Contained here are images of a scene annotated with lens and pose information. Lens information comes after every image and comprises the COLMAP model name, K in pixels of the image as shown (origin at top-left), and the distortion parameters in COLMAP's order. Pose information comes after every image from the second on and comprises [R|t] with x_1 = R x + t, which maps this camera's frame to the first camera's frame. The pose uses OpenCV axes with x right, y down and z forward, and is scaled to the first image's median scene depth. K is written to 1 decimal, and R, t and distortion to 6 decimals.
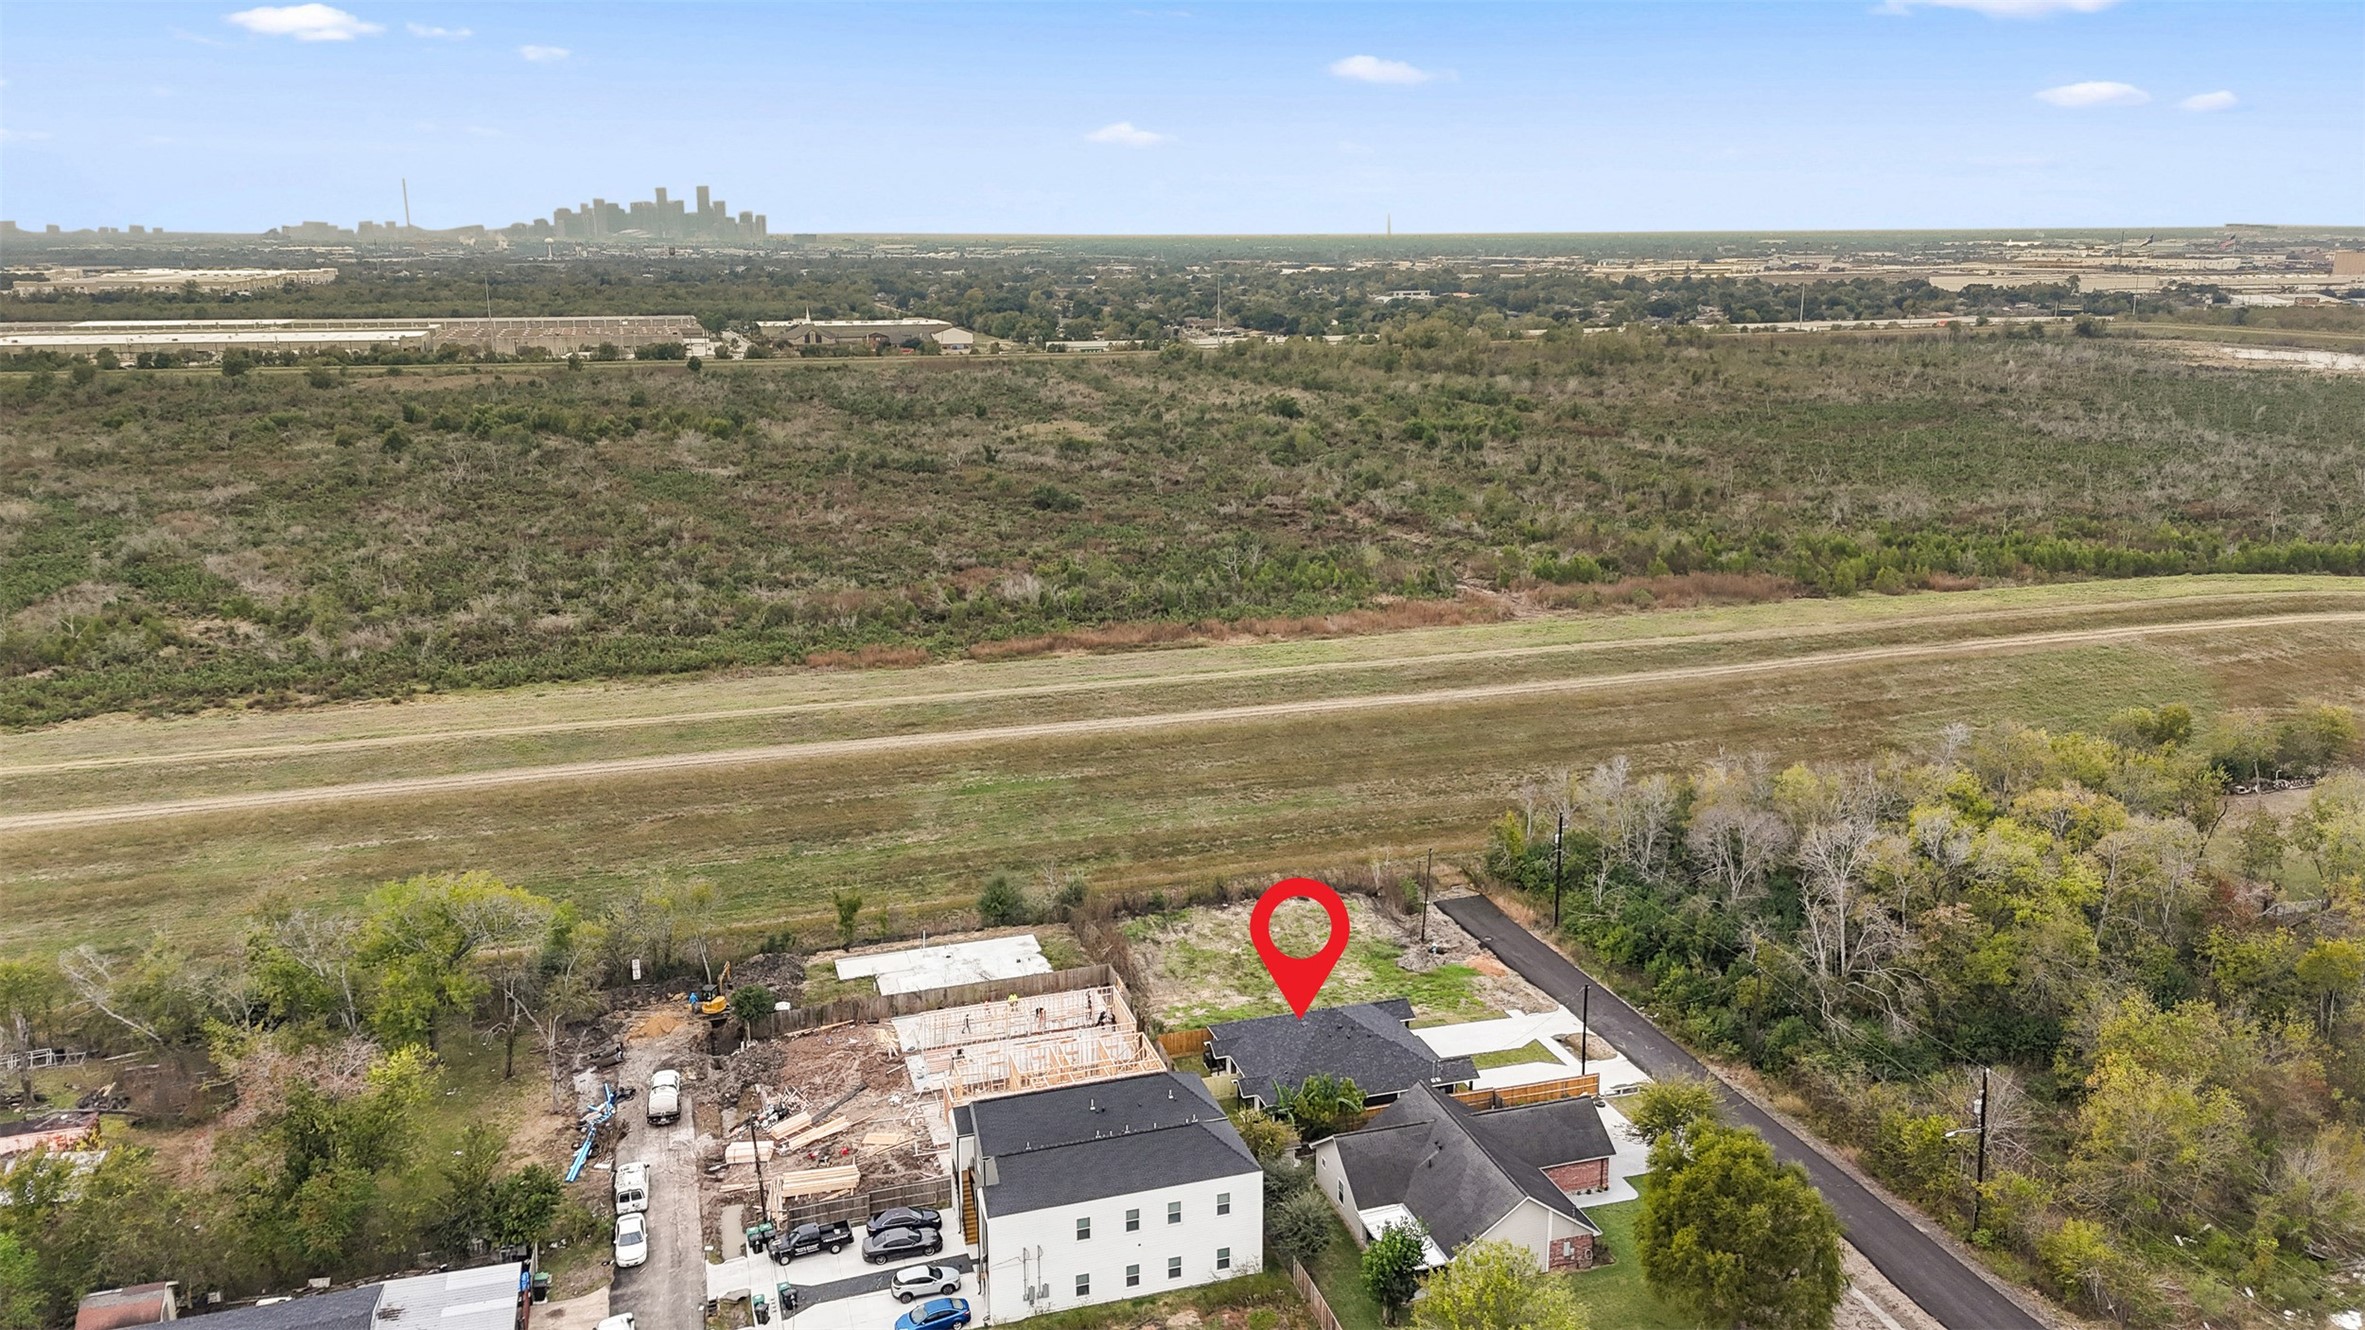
lens RADIAL K [[1698.9, 0, 1172.5], [0, 1698.9, 664.4], [0, 0, 1]] dist [0.008766, -0.001342]
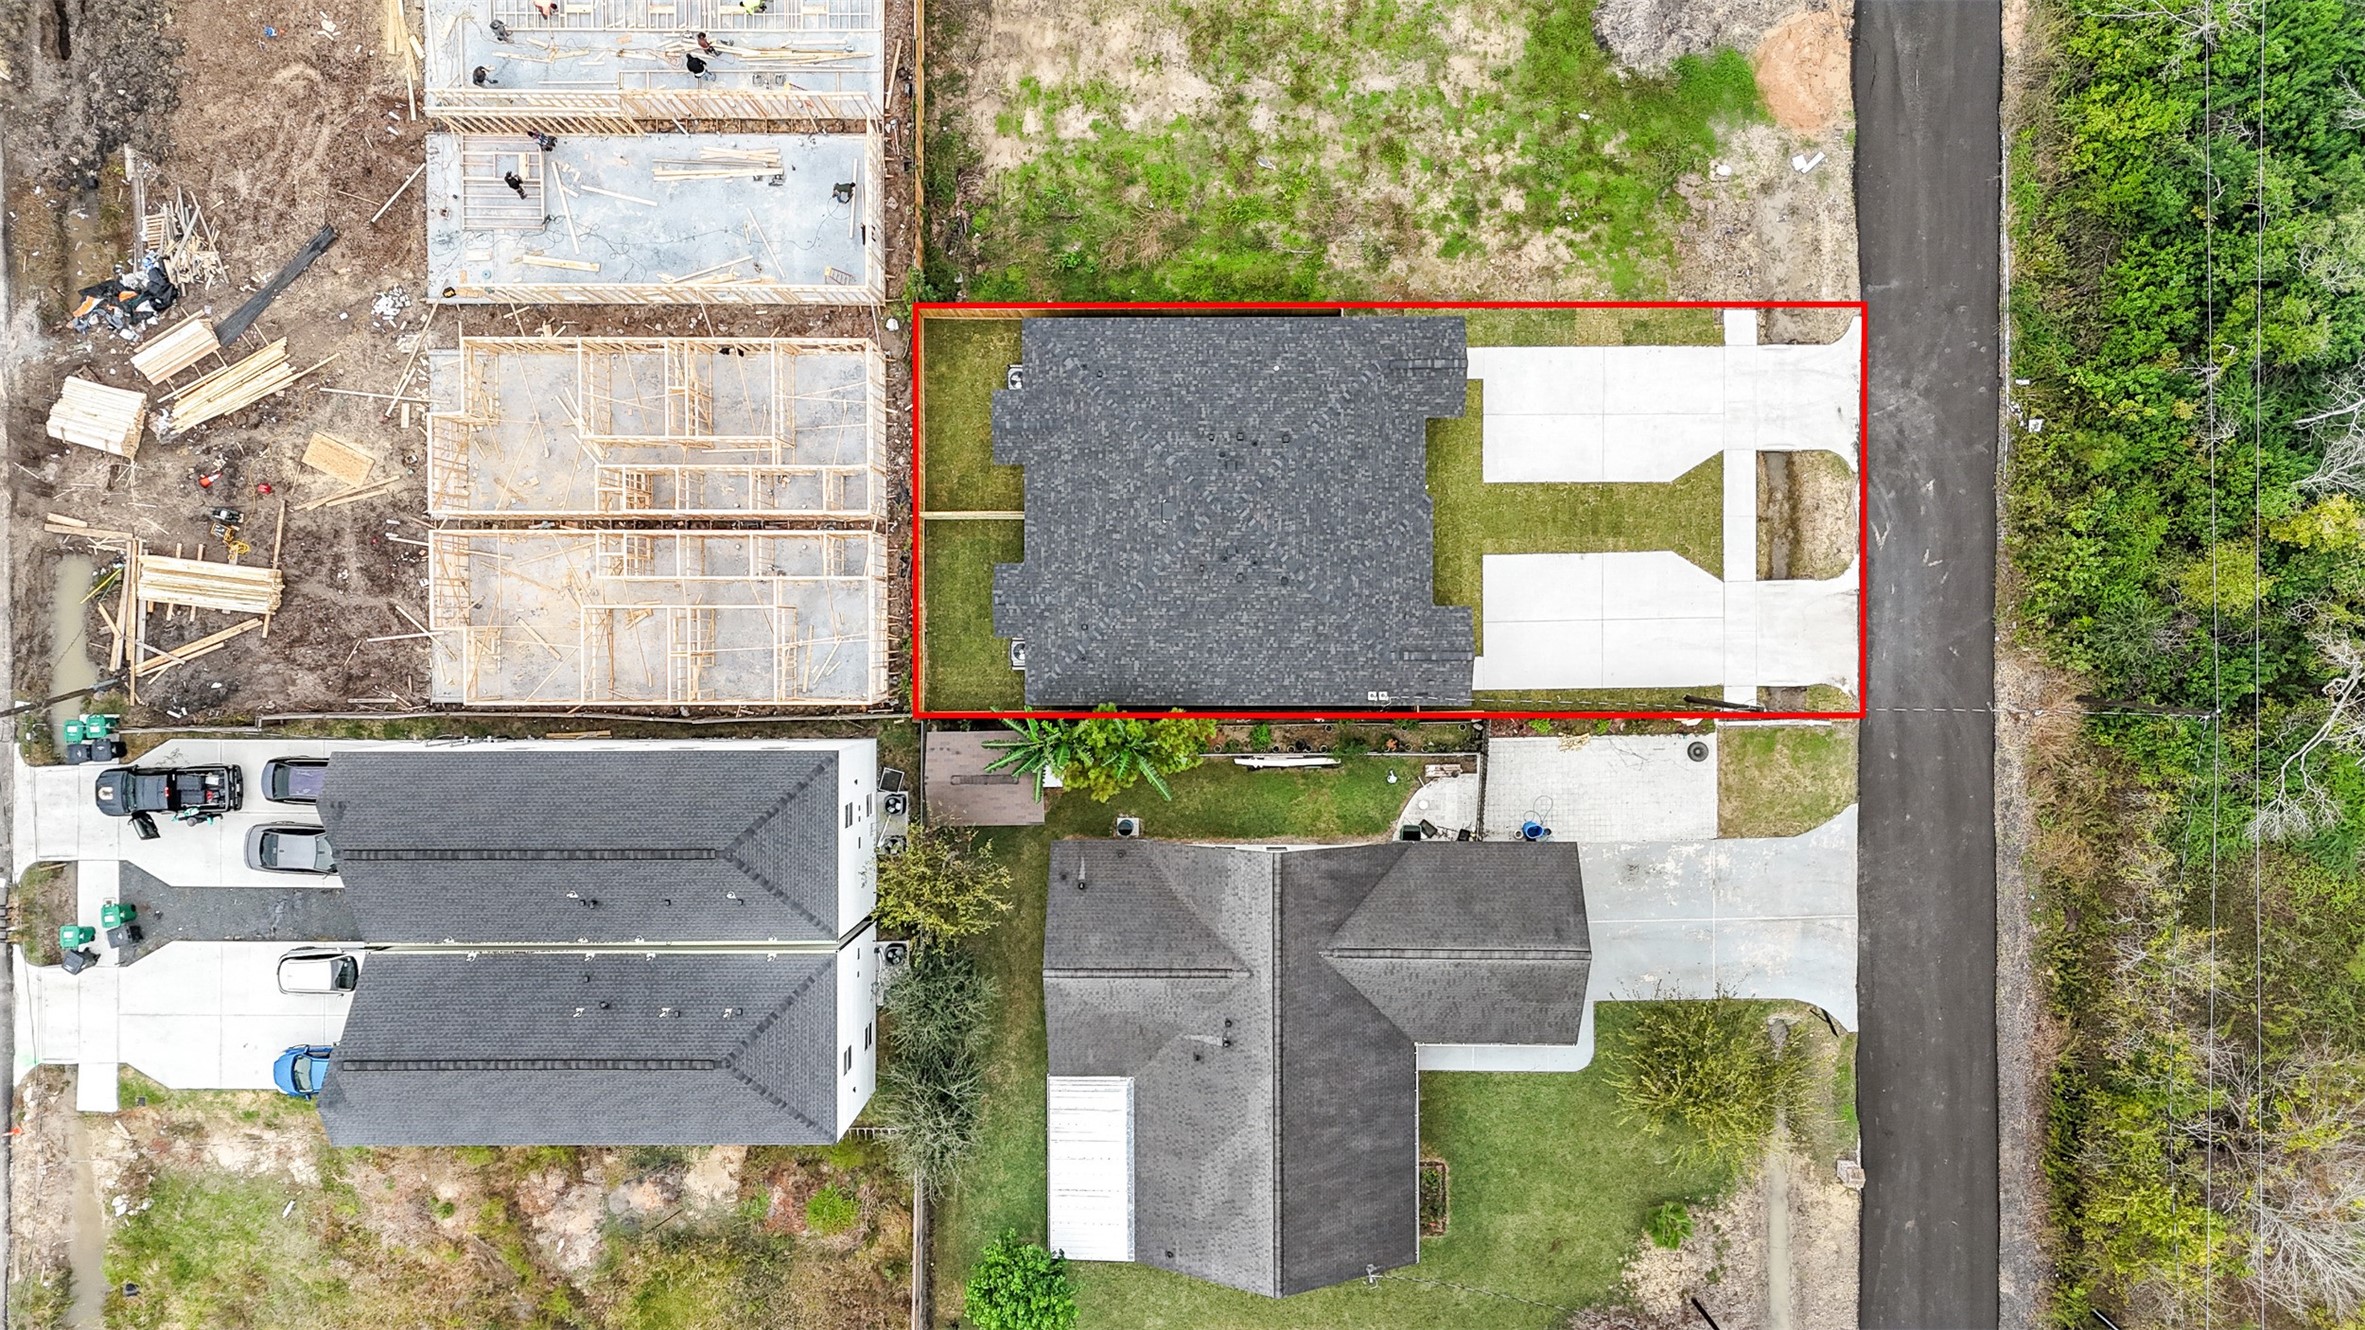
lens RADIAL K [[1698.9, 0, 1172.5], [0, 1698.9, 664.4], [0, 0, 1]] dist [0.008766, -0.001342]
pose [[0.957943, 0.286821, 0.008856, 0.076538], [-0.075819, 0.223221, 0.971815, -0.203266], [0.276760, -0.931615, 0.235580, 0.757298]]
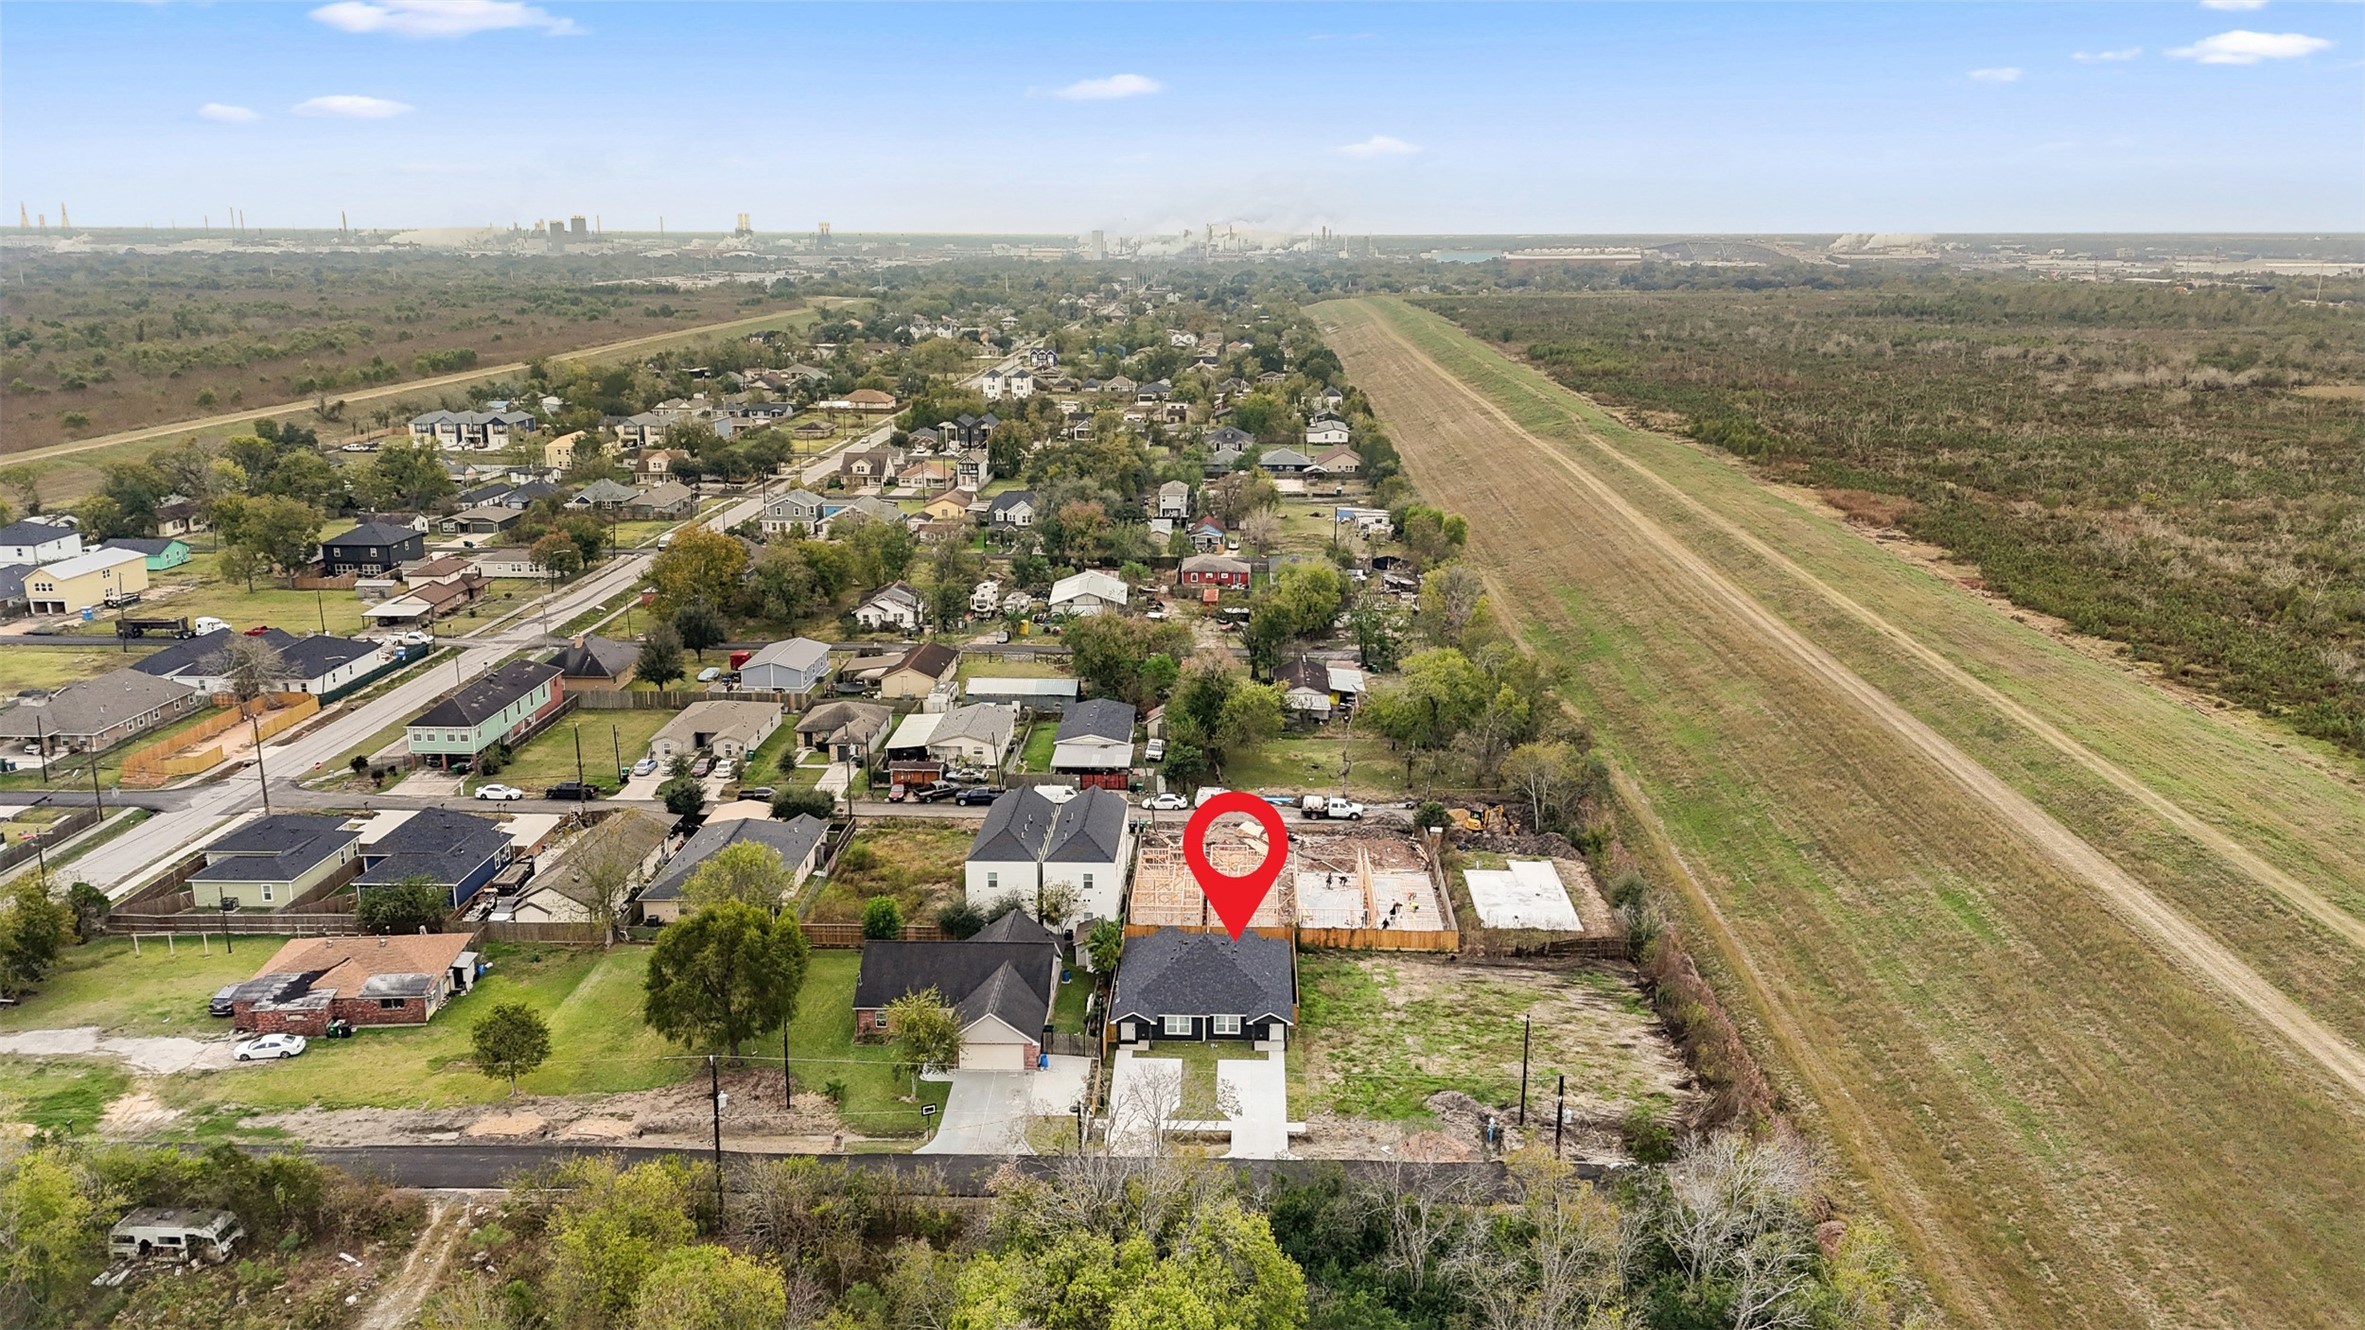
lens RADIAL K [[1698.9, 0, 1172.5], [0, 1698.9, 664.4], [0, 0, 1]] dist [0.008766, -0.001342]
pose [[-0.336404, 0.238781, -0.910943, 0.942127], [-0.221745, 0.920036, 0.323053, -0.273330], [0.915238, 0.310674, -0.256555, 1.077812]]
